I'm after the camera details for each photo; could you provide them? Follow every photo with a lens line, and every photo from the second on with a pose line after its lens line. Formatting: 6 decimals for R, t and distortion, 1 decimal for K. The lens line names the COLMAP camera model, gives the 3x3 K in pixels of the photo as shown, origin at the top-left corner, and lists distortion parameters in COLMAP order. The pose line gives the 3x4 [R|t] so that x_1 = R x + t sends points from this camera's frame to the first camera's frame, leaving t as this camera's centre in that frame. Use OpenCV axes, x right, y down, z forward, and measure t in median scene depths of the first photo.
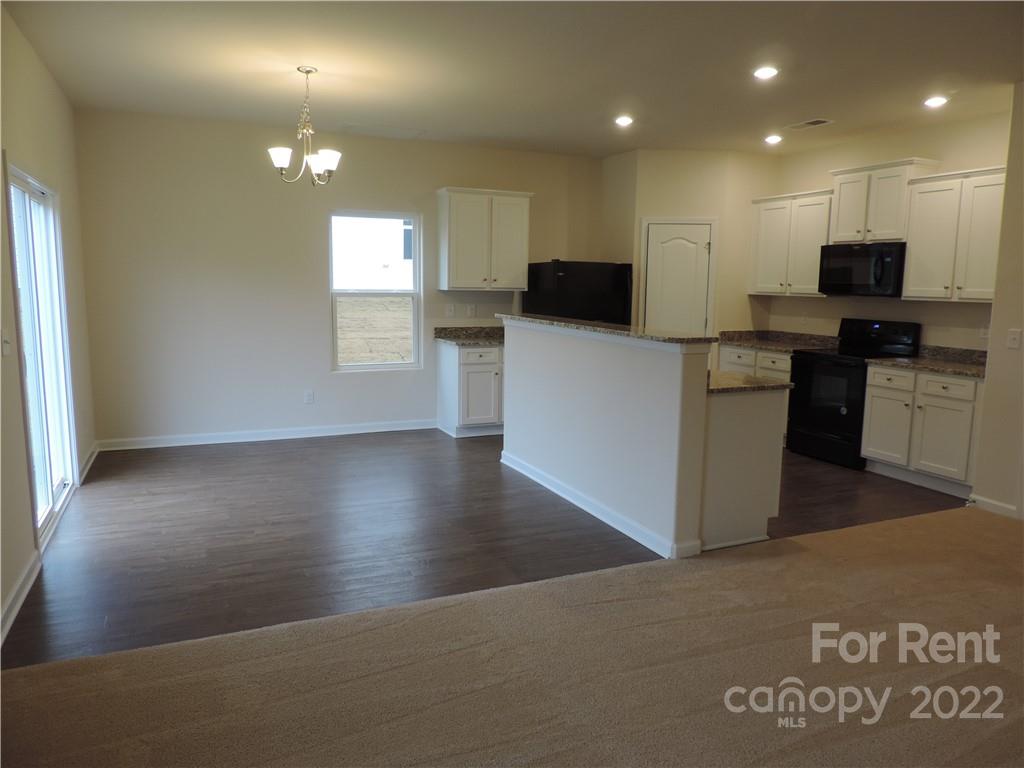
lens RADIAL K [[732.1, 0, 512.0], [0, 732.1, 384.0], [0, 0, 1]] dist [-0.018496, 0.001149]
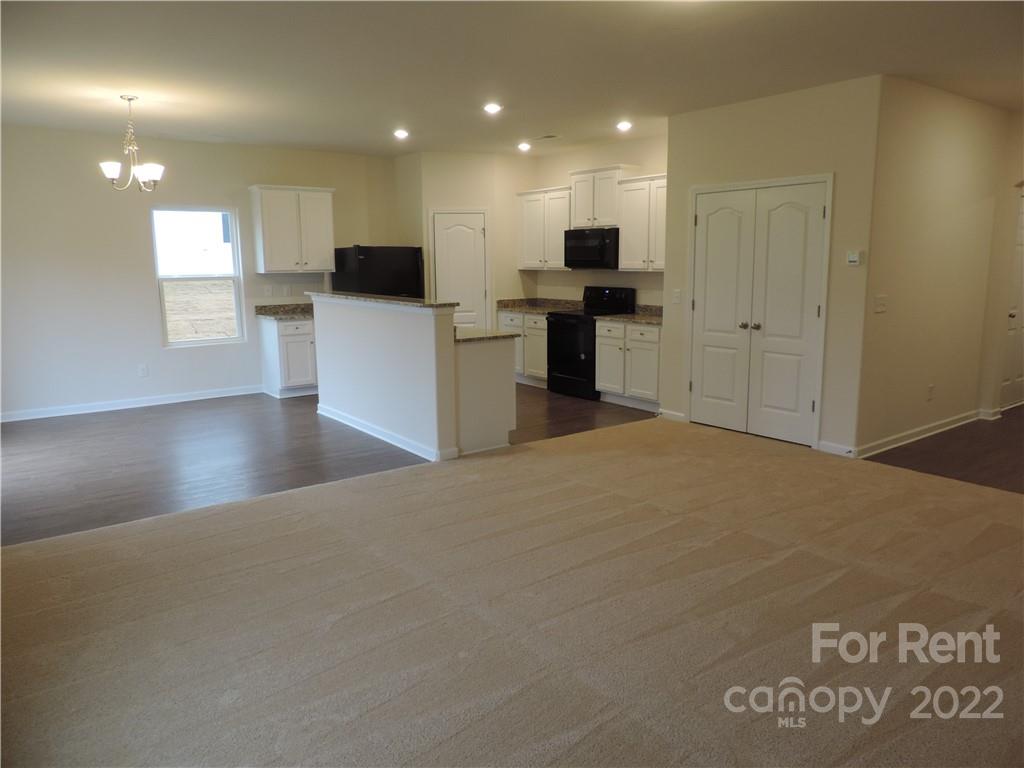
lens RADIAL K [[732.1, 0, 512.0], [0, 732.1, 384.0], [0, 0, 1]] dist [-0.018496, 0.001149]
pose [[0.974904, -0.060074, 0.214366, 0.042163], [0.053116, 0.997862, 0.038076, 0.028276], [-0.216196, -0.025734, 0.976011, -0.259896]]
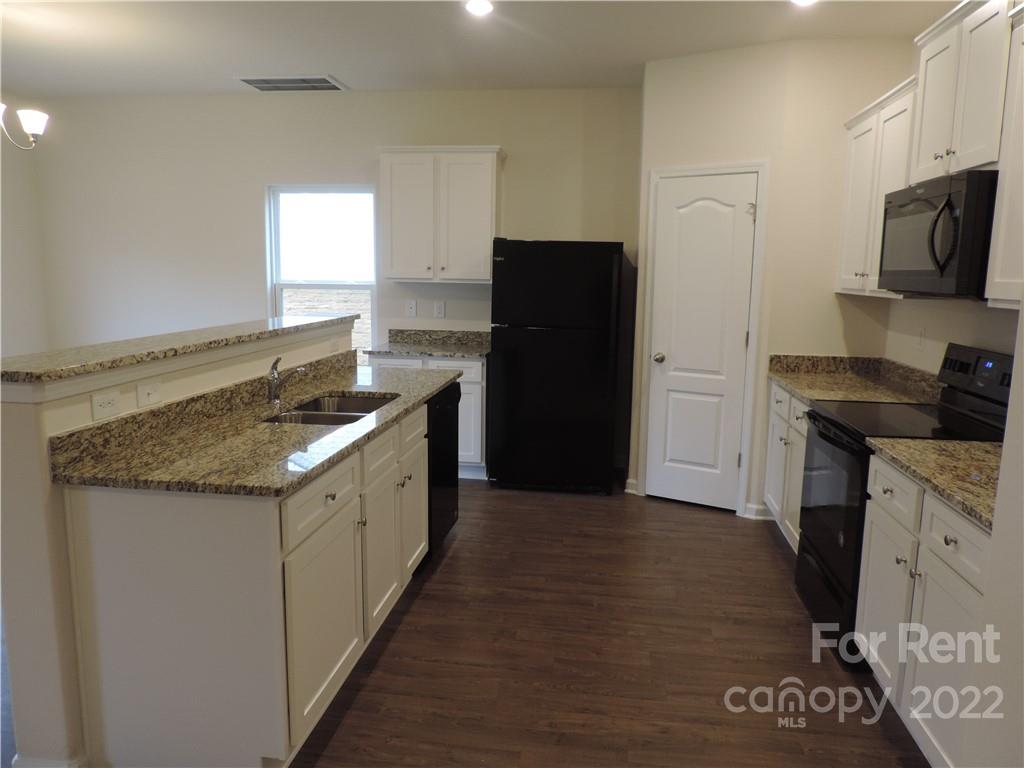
lens RADIAL K [[732.1, 0, 512.0], [0, 732.1, 384.0], [0, 0, 1]] dist [-0.018496, 0.001149]
pose [[0.847252, 0.078920, -0.525296, 0.501228], [-0.076645, 0.996716, 0.026124, -0.057794], [0.525633, 0.018128, 0.850518, 0.471304]]
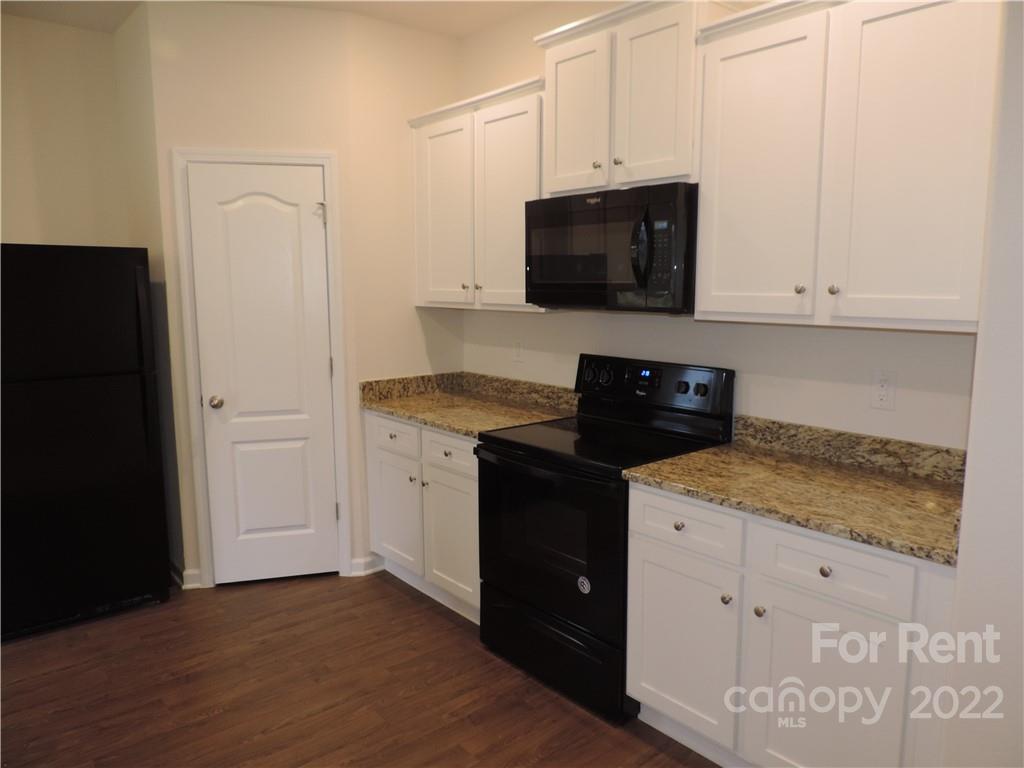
lens RADIAL K [[732.1, 0, 512.0], [0, 732.1, 384.0], [0, 0, 1]] dist [-0.018496, 0.001149]
pose [[0.962348, -0.055596, 0.266076, 0.300651], [0.055248, 0.998434, 0.008796, -0.083363], [-0.266148, 0.006235, 0.963912, 0.586561]]
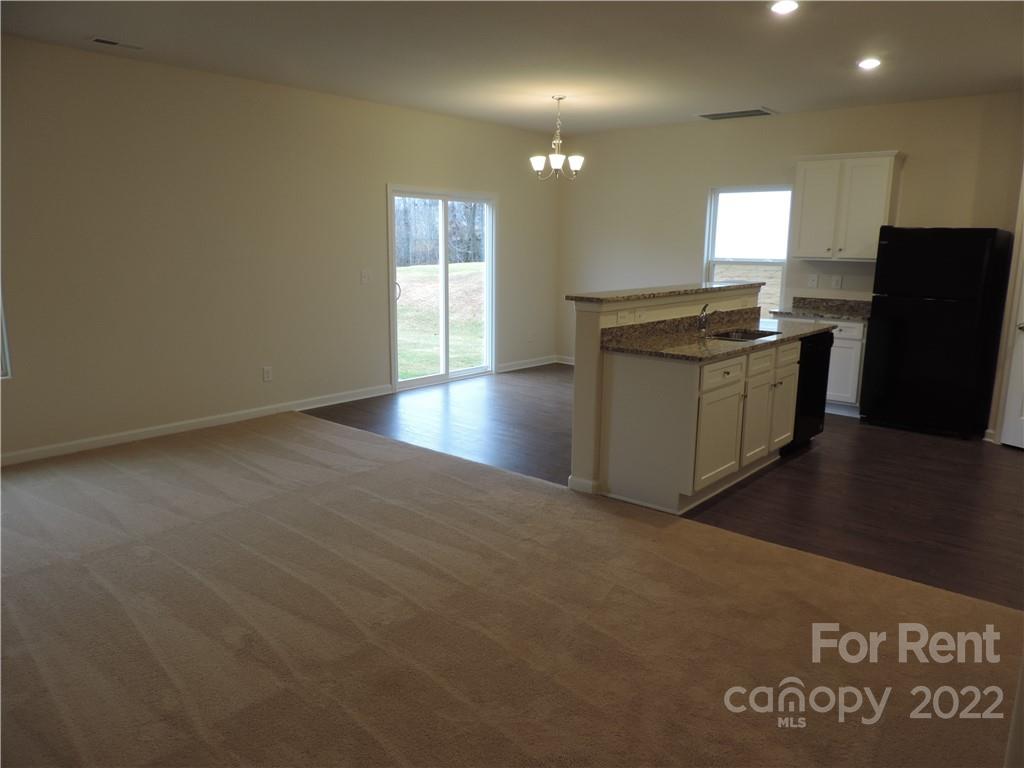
lens RADIAL K [[732.1, 0, 512.0], [0, 732.1, 384.0], [0, 0, 1]] dist [-0.018496, 0.001149]
pose [[0.423279, 0.160966, -0.891586, 0.765263], [-0.130471, 0.984663, 0.115829, -0.029090], [0.896556, 0.067298, 0.437788, 0.254345]]
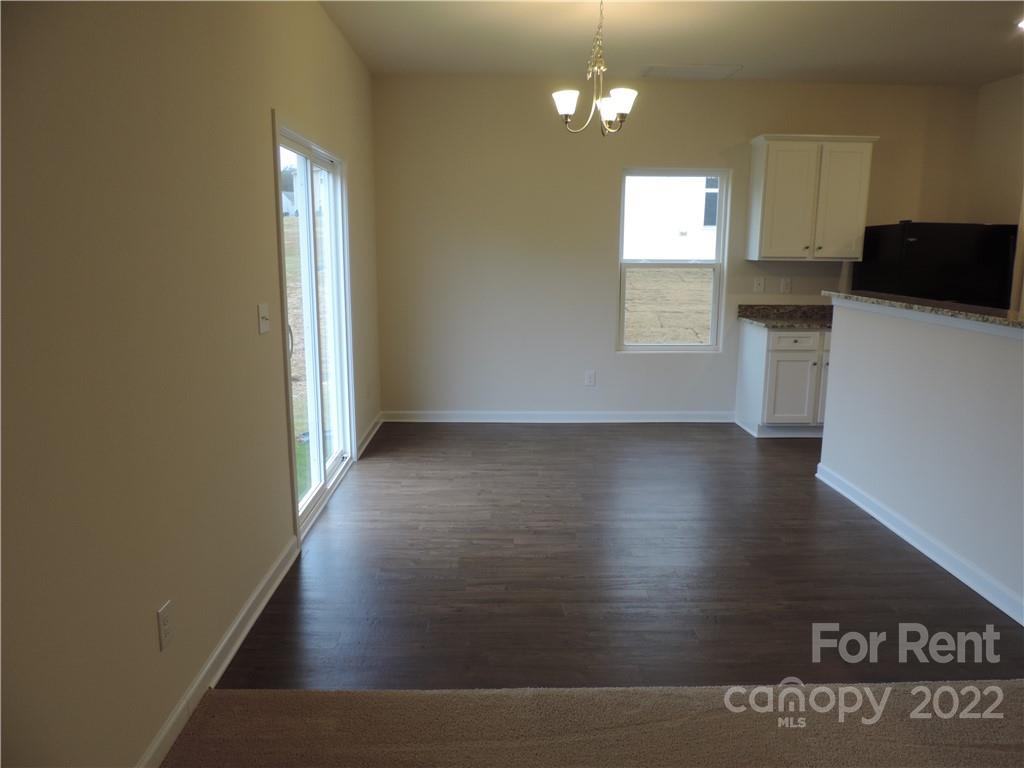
lens RADIAL K [[732.1, 0, 512.0], [0, 732.1, 384.0], [0, 0, 1]] dist [-0.018496, 0.001149]
pose [[0.923224, 0.063041, -0.379057, -0.025505], [-0.047233, 0.997588, 0.050869, -0.019274], [0.381349, -0.029060, 0.923974, 0.139075]]
